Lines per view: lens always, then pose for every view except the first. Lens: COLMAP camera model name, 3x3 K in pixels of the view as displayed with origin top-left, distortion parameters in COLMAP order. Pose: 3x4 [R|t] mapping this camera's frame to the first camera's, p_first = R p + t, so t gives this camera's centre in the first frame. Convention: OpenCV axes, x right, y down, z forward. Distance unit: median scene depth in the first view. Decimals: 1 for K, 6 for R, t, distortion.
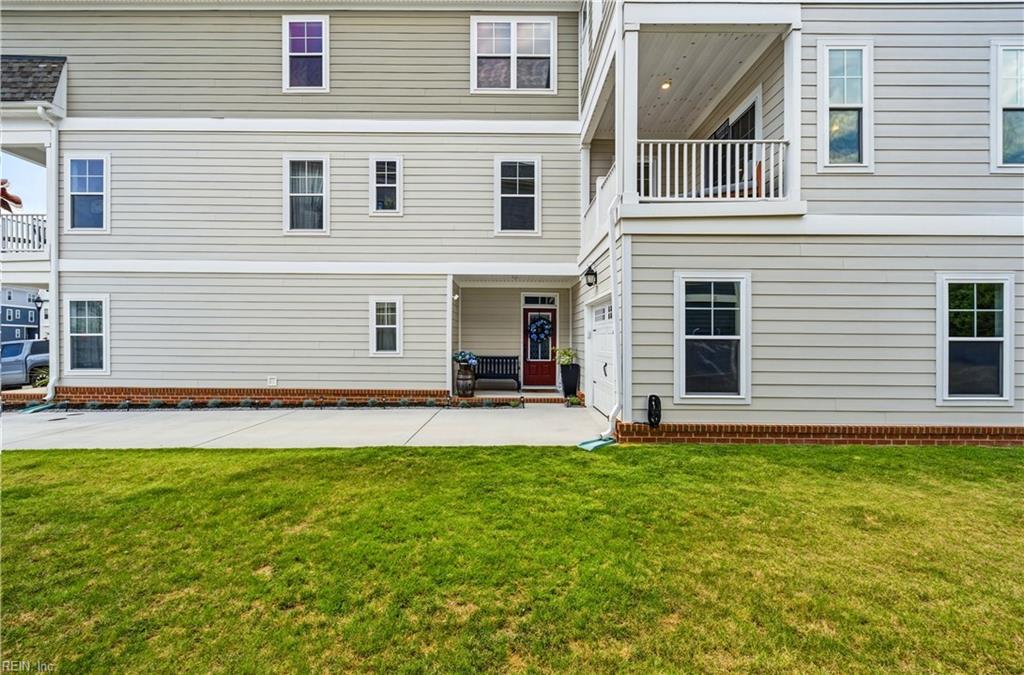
lens RADIAL K [[423.6, 0, 507.7], [0, 423.6, 336.7], [0, 0, 1]] dist [0.001982, -0.000765]
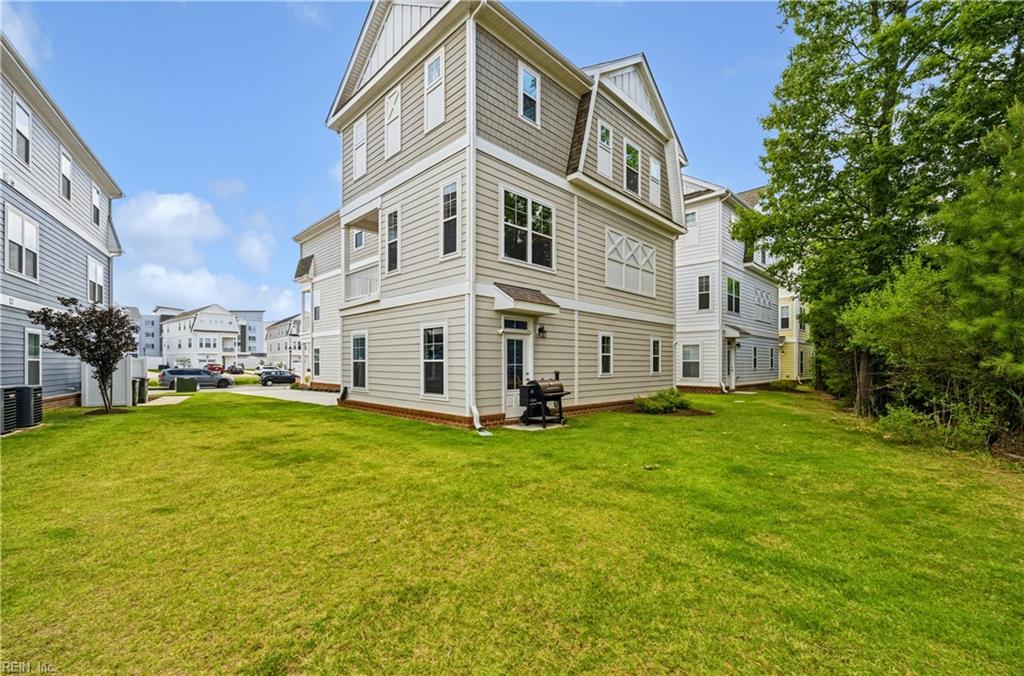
lens RADIAL K [[423.6, 0, 497.8], [0, 423.6, 359.5], [0, 0, 1]] dist [0.001982, -0.000765]
pose [[0.701864, -0.009795, -0.712244, 1.569190], [0.000645, 0.999914, -0.013115, 0.014640], [0.712311, 0.008745, 0.701810, -0.007938]]
